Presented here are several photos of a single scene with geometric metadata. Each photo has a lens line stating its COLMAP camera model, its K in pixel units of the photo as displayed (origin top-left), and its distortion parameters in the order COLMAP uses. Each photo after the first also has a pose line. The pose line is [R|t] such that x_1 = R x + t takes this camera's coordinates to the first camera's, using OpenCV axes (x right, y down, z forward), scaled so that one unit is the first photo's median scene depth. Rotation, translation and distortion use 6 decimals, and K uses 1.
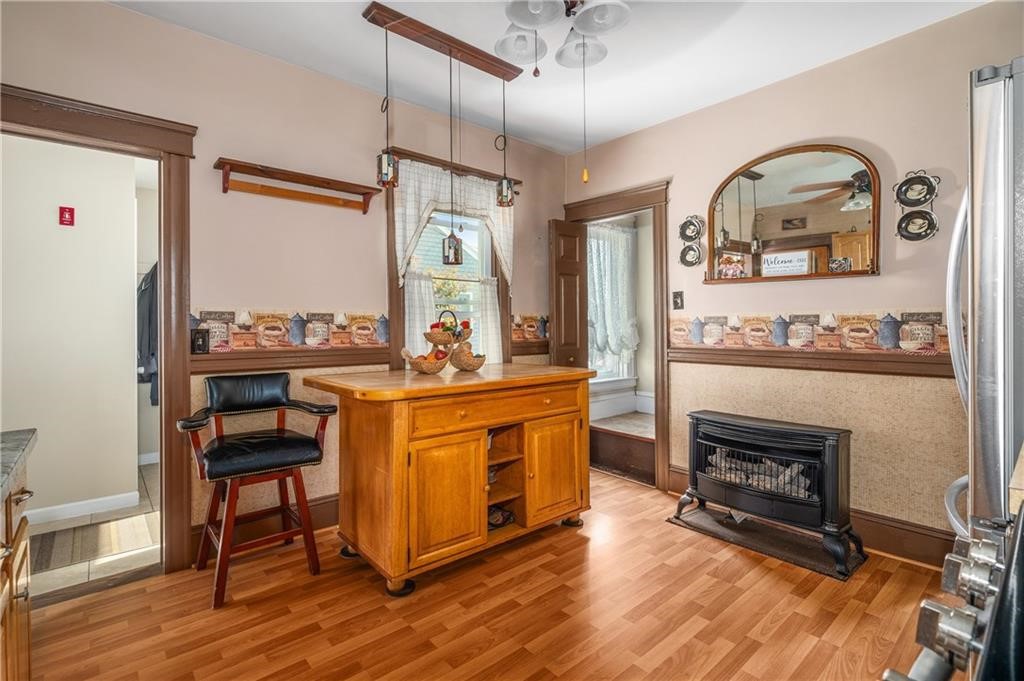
lens RADIAL K [[464.1, 0, 507.7], [0, 464.1, 329.6], [0, 0, 1]] dist [0.001568, -0.000322]
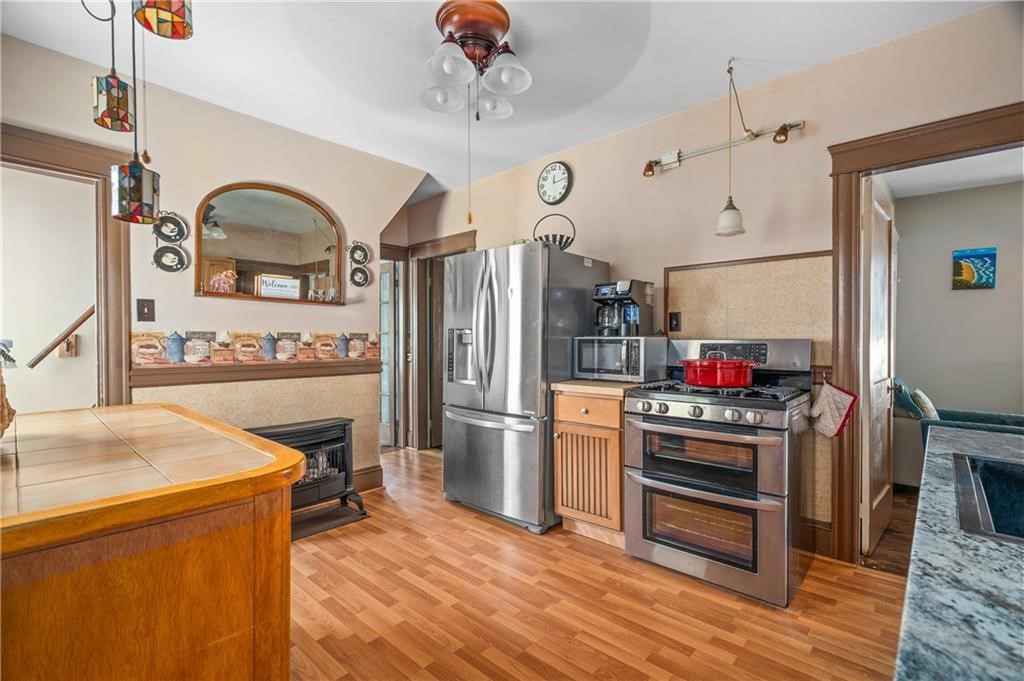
lens RADIAL K [[464.1, 0, 508.3], [0, 464.1, 342.7], [0, 0, 1]] dist [0.001568, -0.000322]
pose [[-0.105047, -0.002033, 0.994465, -0.621447], [0.010773, 0.999937, 0.003182, -0.003429], [-0.994409, 0.011048, -0.105019, 0.583064]]
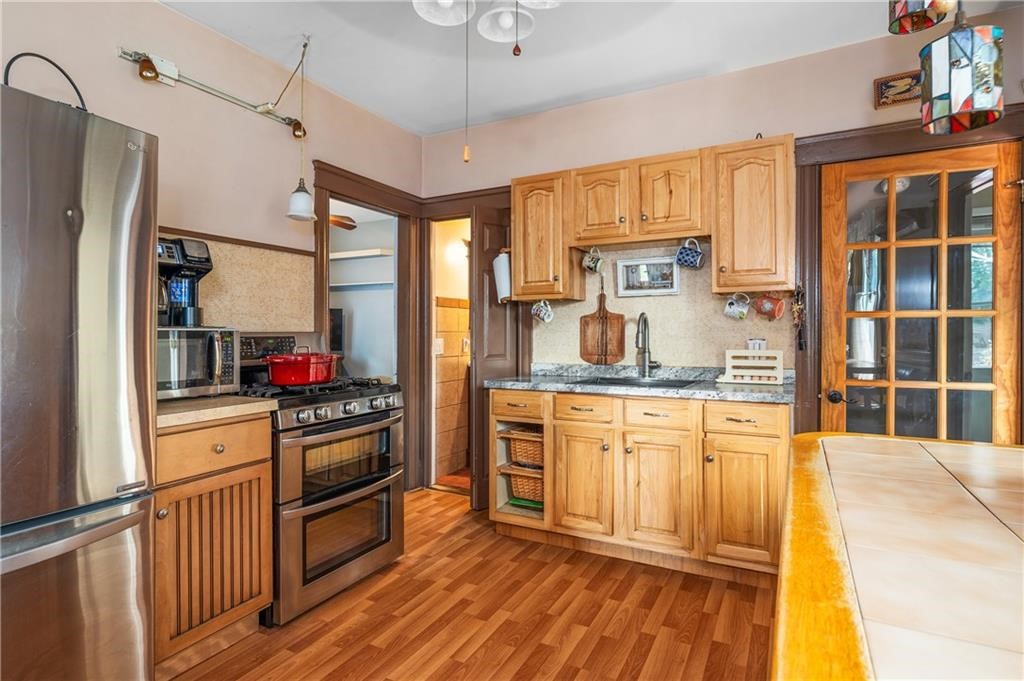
lens RADIAL K [[545.4, 0, 494.8], [0, 545.4, 331.0], [0, 0, 1]] dist [-0.001257, -0.000813]
pose [[-0.936784, 0.005123, -0.349871, 0.268037], [0.003903, 0.999984, 0.004192, -0.007449], [0.349887, 0.002562, -0.936788, 1.112611]]
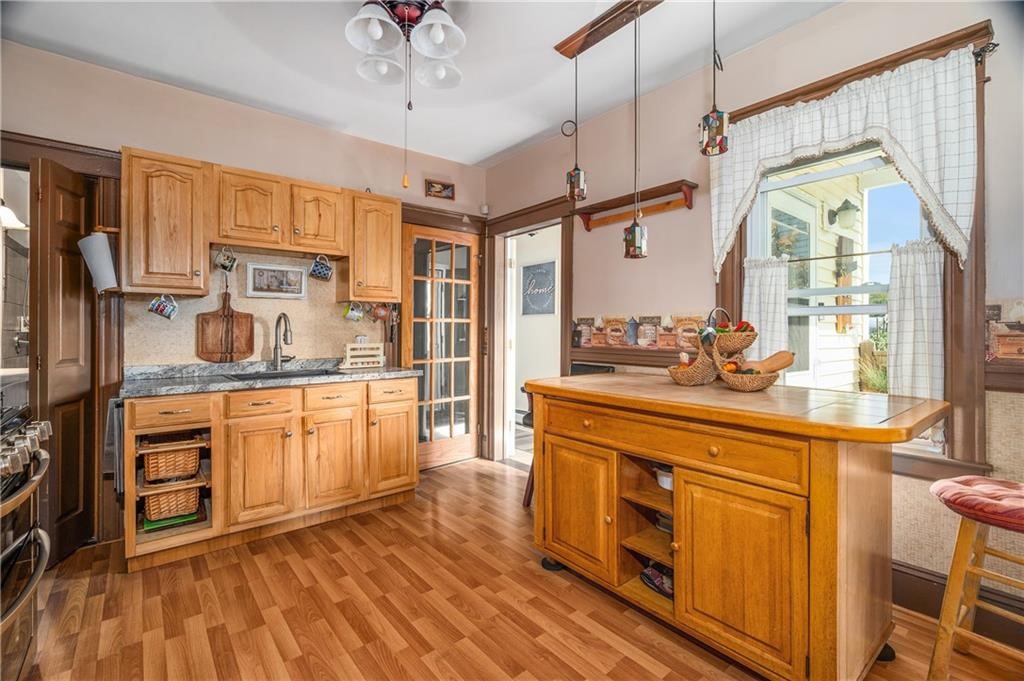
lens RADIAL K [[464.1, 0, 521.9], [0, 464.1, 331.7], [0, 0, 1]] dist [0.001568, -0.000322]
pose [[-0.000147, 0.007455, -0.999972, 0.682639], [-0.004407, 0.999962, 0.007456, -0.006535], [0.999990, 0.004408, -0.000114, 0.714140]]
